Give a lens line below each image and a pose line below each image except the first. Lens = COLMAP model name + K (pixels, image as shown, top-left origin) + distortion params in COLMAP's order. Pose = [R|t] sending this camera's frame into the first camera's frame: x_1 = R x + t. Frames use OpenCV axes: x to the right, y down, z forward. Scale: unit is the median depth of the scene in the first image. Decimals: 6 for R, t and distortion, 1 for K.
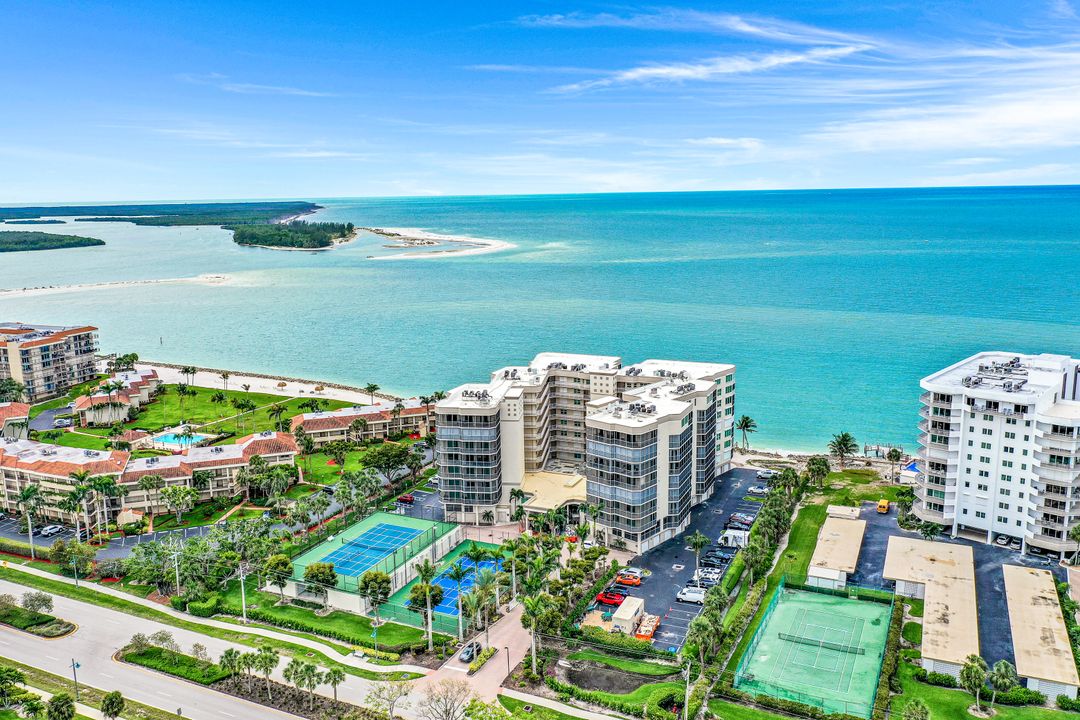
lens RADIAL K [[864.5, 0, 542.1], [0, 864.5, 329.8], [0, 0, 1]] dist [-0.011920, 0.002791]
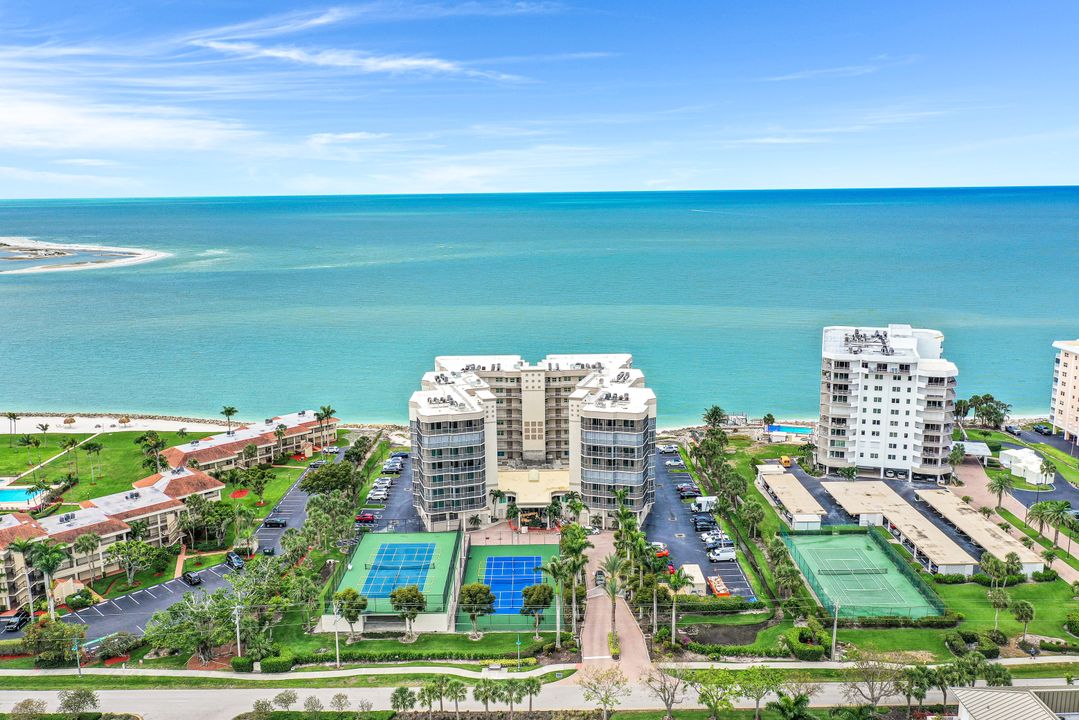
lens RADIAL K [[863.7, 0, 541.6], [0, 863.7, 329.8], [0, 0, 1]] dist [-0.011920, 0.002791]
pose [[0.907956, -0.062617, 0.414362, -0.434311], [0.064246, 0.997884, 0.010020, -0.010037], [-0.414112, 0.017523, 0.910057, 0.063020]]
